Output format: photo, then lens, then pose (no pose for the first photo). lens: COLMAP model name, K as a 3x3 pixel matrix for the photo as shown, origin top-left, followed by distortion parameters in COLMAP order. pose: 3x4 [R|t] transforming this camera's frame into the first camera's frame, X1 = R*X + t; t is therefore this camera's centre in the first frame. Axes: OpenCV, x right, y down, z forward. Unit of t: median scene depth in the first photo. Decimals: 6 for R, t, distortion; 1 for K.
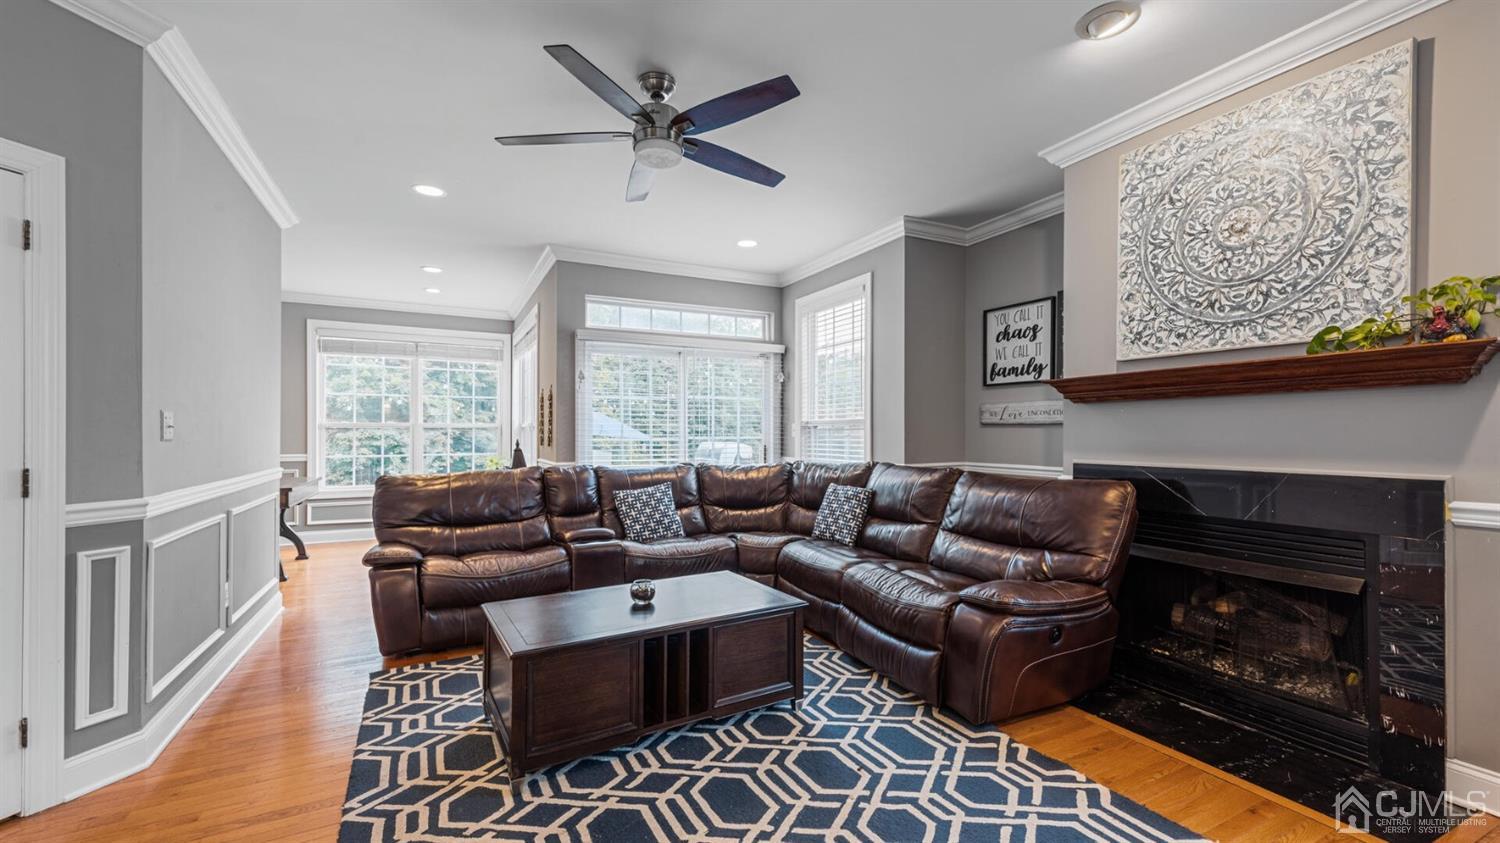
lens RADIAL K [[597.0, 0, 753.5], [0, 597.0, 435.2], [0, 0, 1]] dist [0.016473, -0.005476]
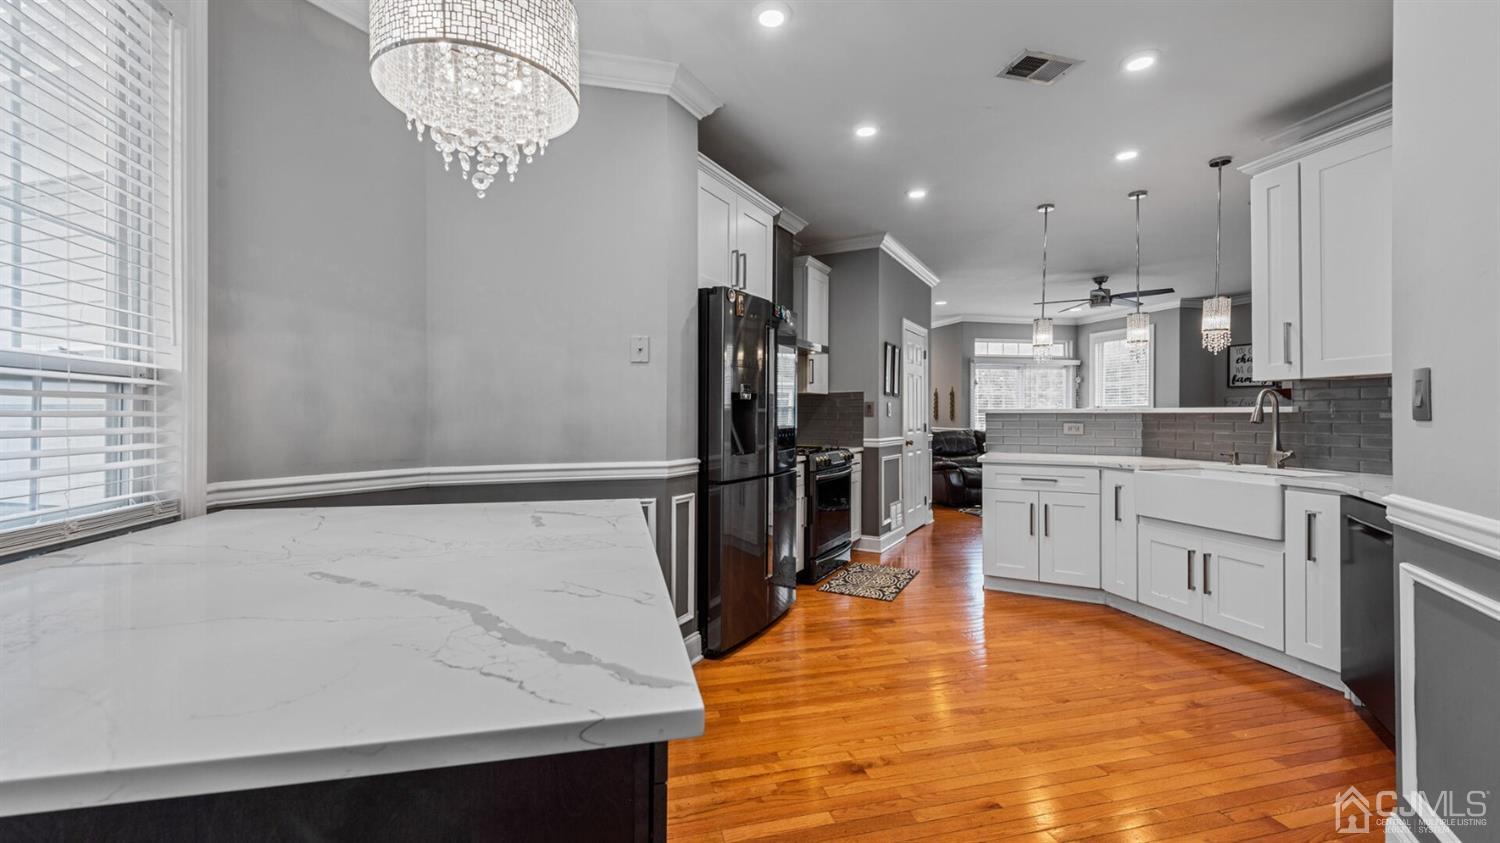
lens RADIAL K [[597.0, 0, 747.5], [0, 597.0, 419.4], [0, 0, 1]] dist [0.016473, -0.005476]
pose [[0.973352, 0.005174, -0.229258, -0.964525], [-0.003738, 0.999971, 0.006695, 0.012938], [0.229286, -0.005660, 0.973343, -1.745453]]
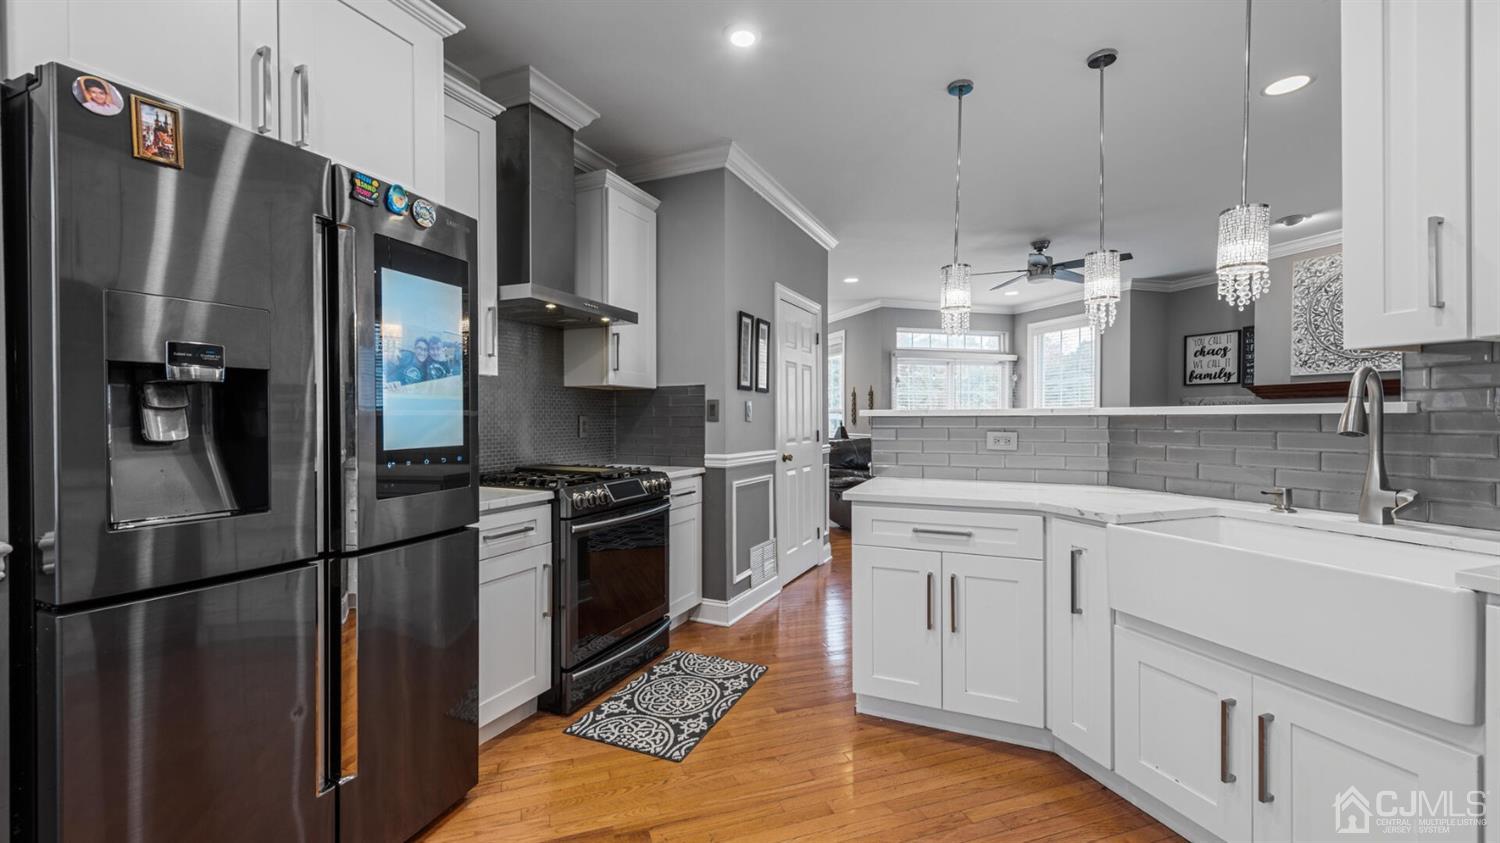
lens RADIAL K [[597.0, 0, 748.8], [0, 597.0, 424.9], [0, 0, 1]] dist [0.016473, -0.005476]
pose [[0.988873, 0.003647, -0.148716, -0.764521], [-0.002301, 0.999955, 0.009224, 0.010641], [0.148743, -0.008779, 0.988837, -1.075739]]
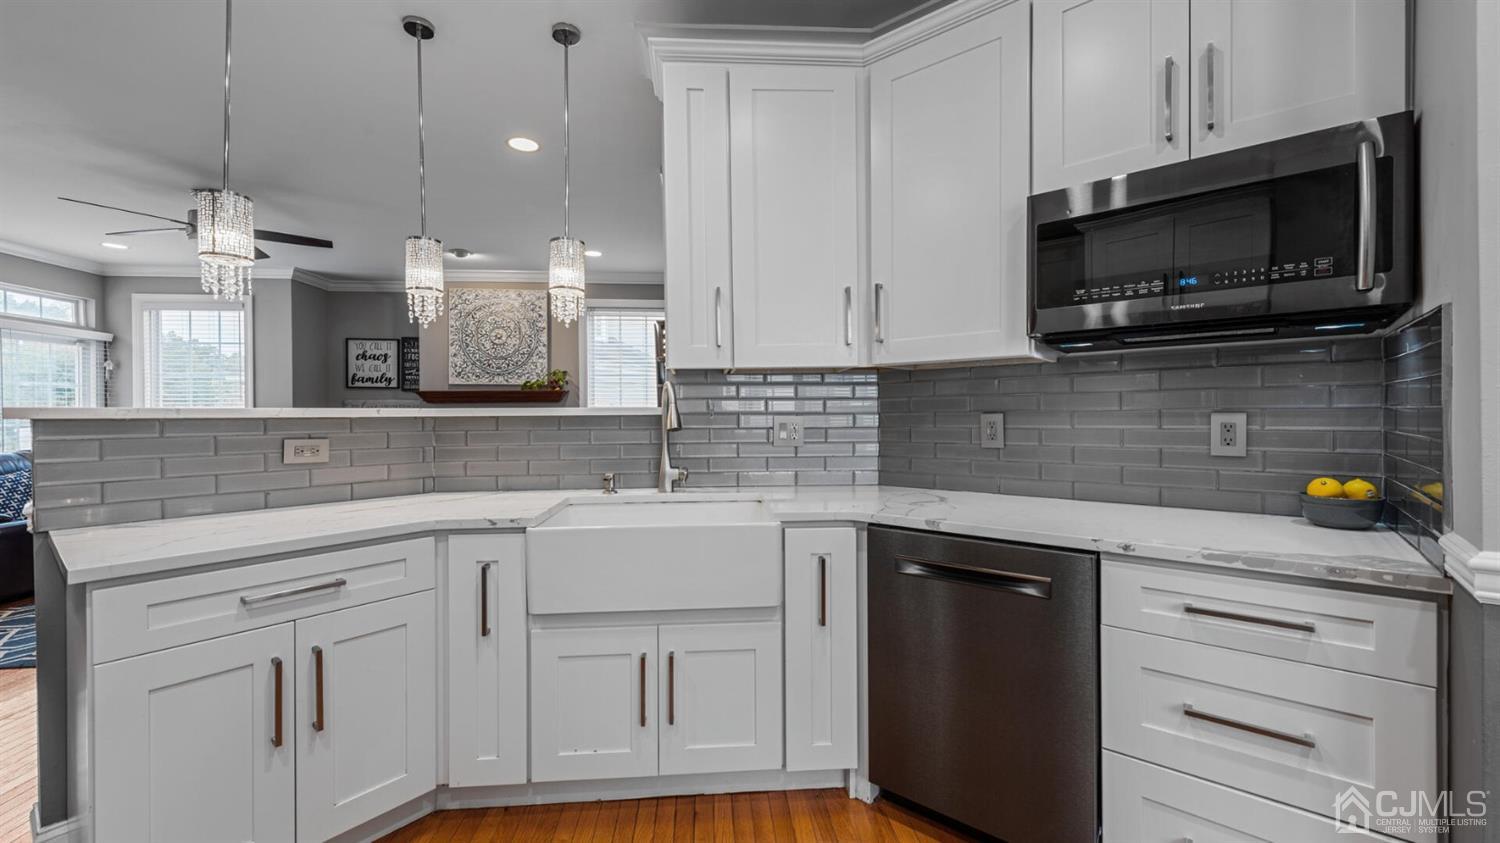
lens RADIAL K [[597.0, 0, 747.8], [0, 597.0, 420.0], [0, 0, 1]] dist [0.016473, -0.005476]
pose [[0.397768, -0.003637, 0.917479, -0.956127], [0.008296, 0.999966, 0.000367, 0.011110], [-0.917449, 0.007465, 0.397784, -0.841946]]
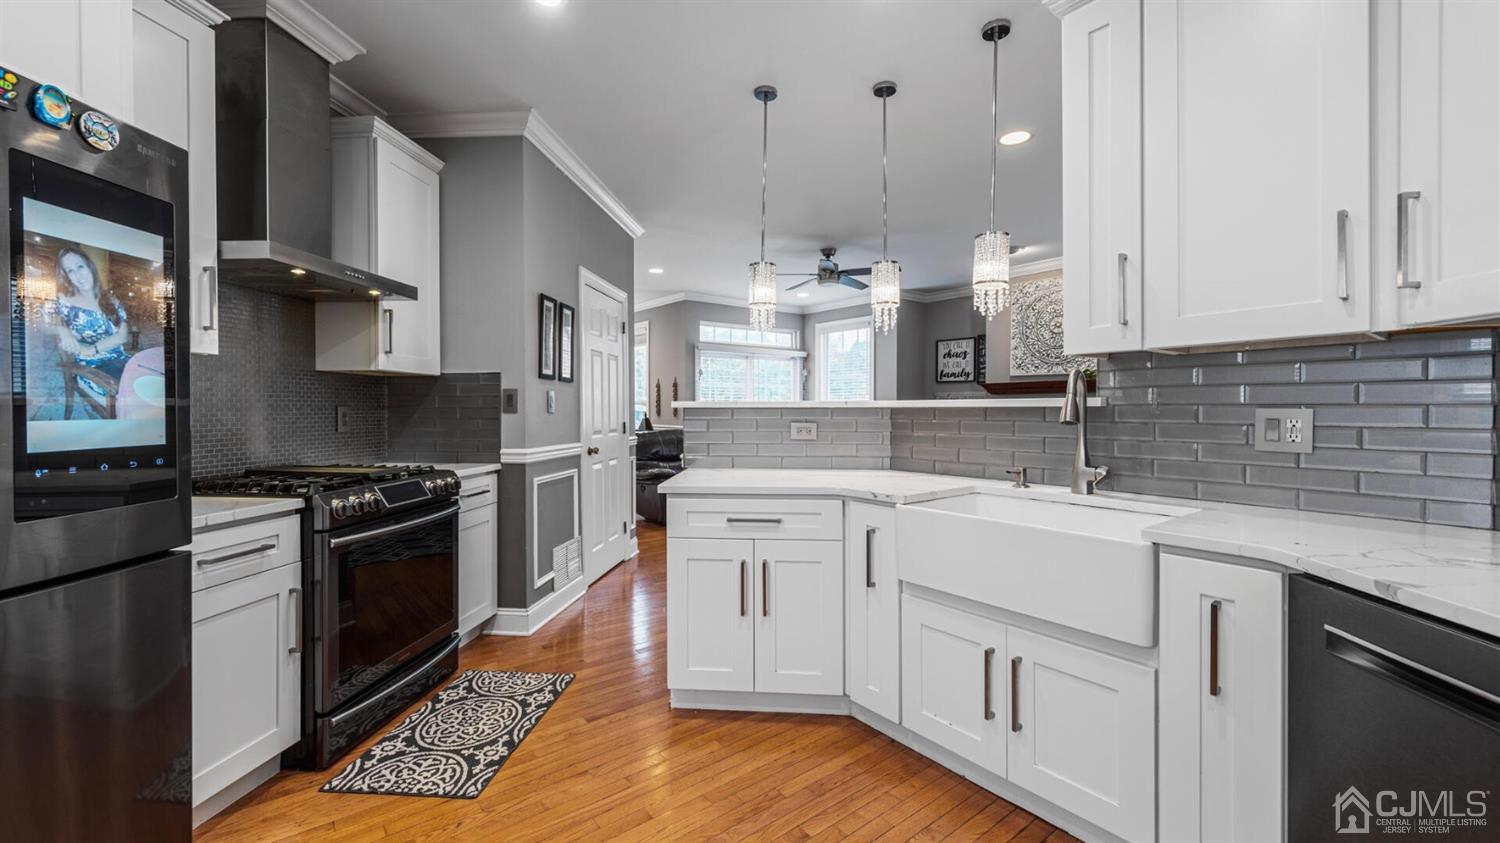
lens RADIAL K [[597.0, 0, 747.6], [0, 597.0, 416.7], [0, 0, 1]] dist [0.016473, -0.005476]
pose [[0.983746, 0.001607, 0.179558, -0.784096], [-0.003275, 0.999954, 0.008994, 0.010825], [-0.179536, -0.009436, 0.983706, -1.055346]]
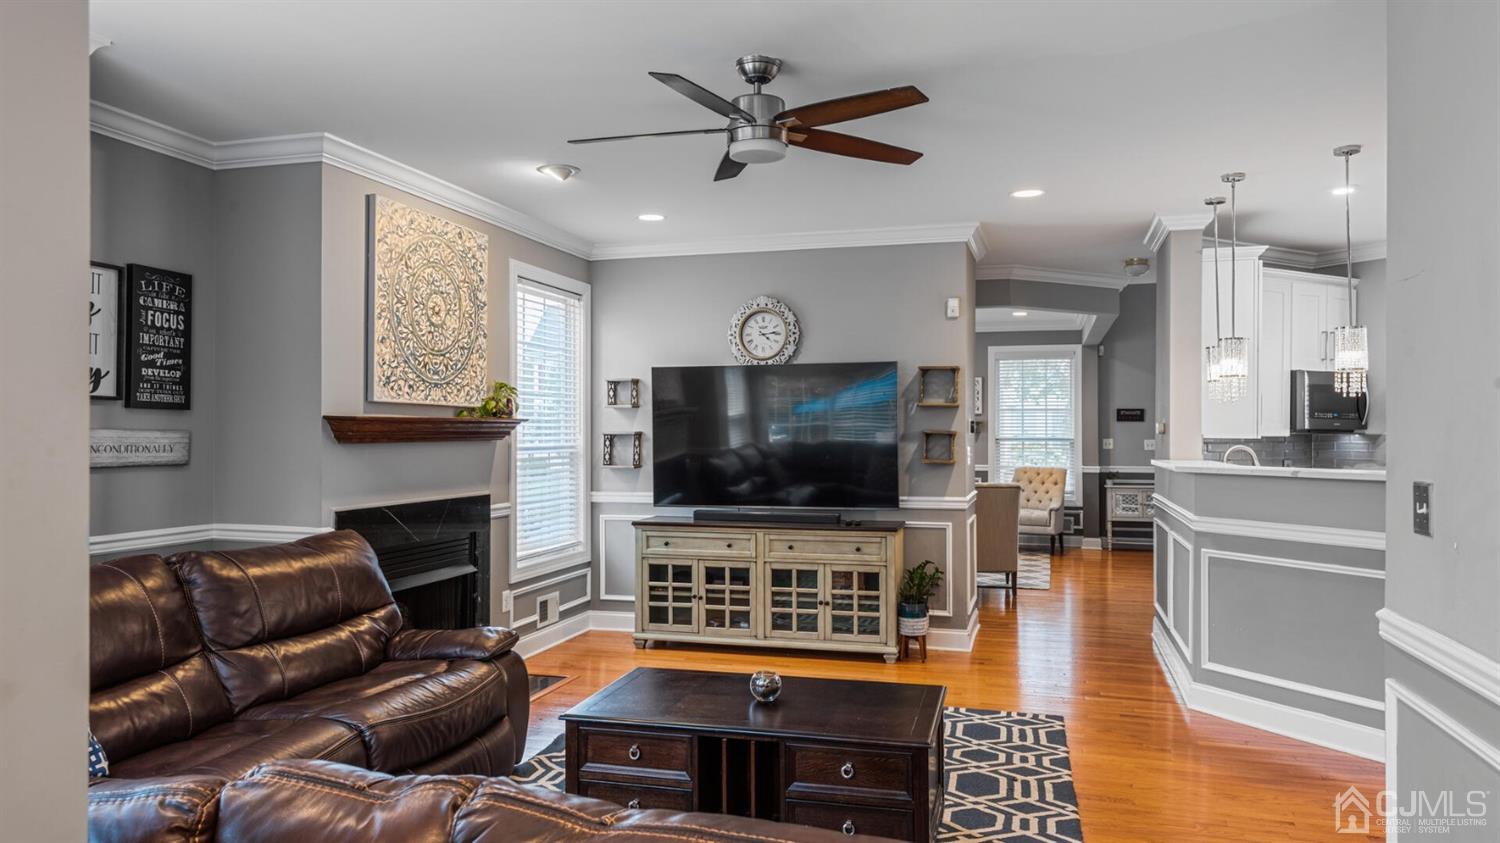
lens RADIAL K [[1051.7, 0, 749.7], [0, 1051.7, 434.7], [0, 0, 1]] dist [0.066755, 0.001695]
pose [[-0.727524, 0.007344, 0.686043, -1.077803], [0.011964, 0.999926, 0.001983, -0.068086], [-0.685977, 0.009650, -0.727559, 1.929650]]
